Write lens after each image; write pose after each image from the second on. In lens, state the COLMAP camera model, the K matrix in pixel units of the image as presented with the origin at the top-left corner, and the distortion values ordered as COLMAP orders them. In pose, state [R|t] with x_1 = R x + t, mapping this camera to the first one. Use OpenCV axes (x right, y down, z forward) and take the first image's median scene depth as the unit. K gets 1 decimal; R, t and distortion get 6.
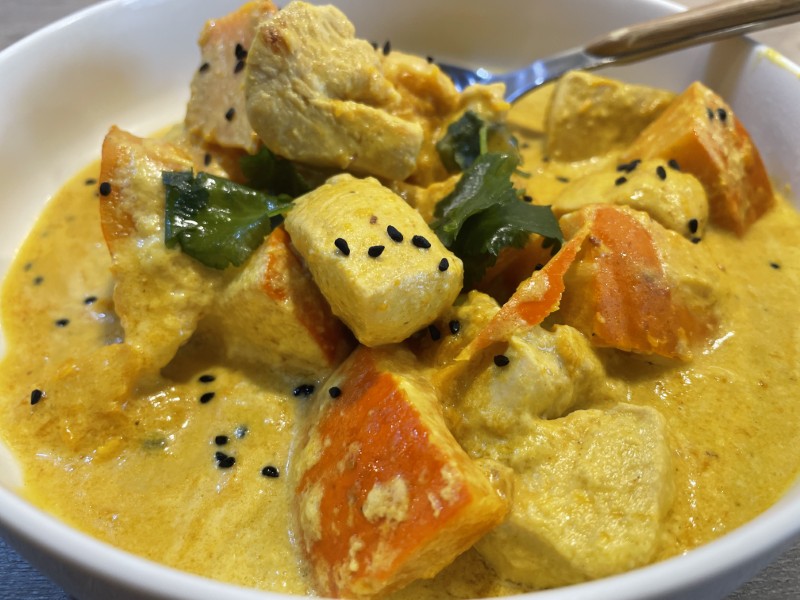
lens RADIAL K [[666.0, 0, 395.9], [0, 666.0, 301.0], [0, 0, 1]] dist [-0.026981, -0.044306]
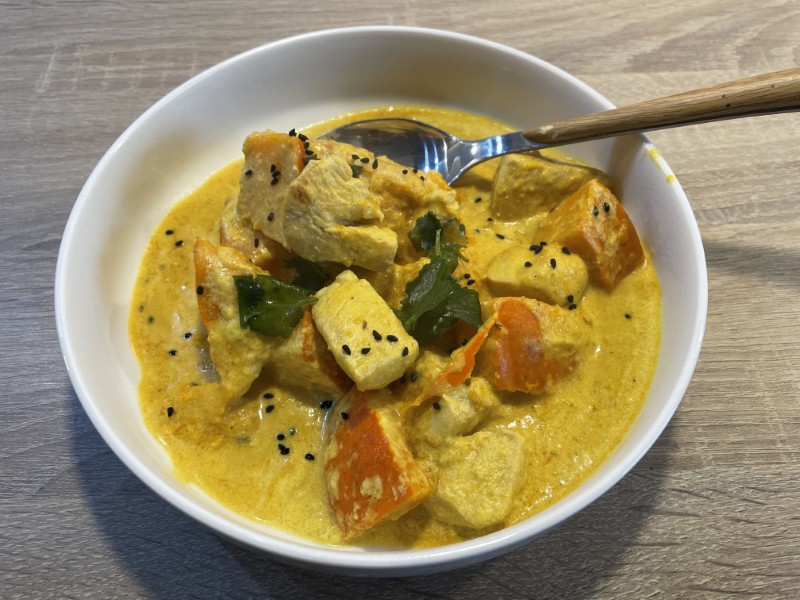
lens RADIAL K [[666.0, 0, 401.1], [0, 666.0, 299.9], [0, 0, 1]] dist [-0.026981, -0.044306]
pose [[0.999955, 0.000932, -0.009483, 0.069640], [0.001441, 0.968976, 0.247150, -0.557357], [0.009419, -0.247153, 0.968931, -0.590990]]
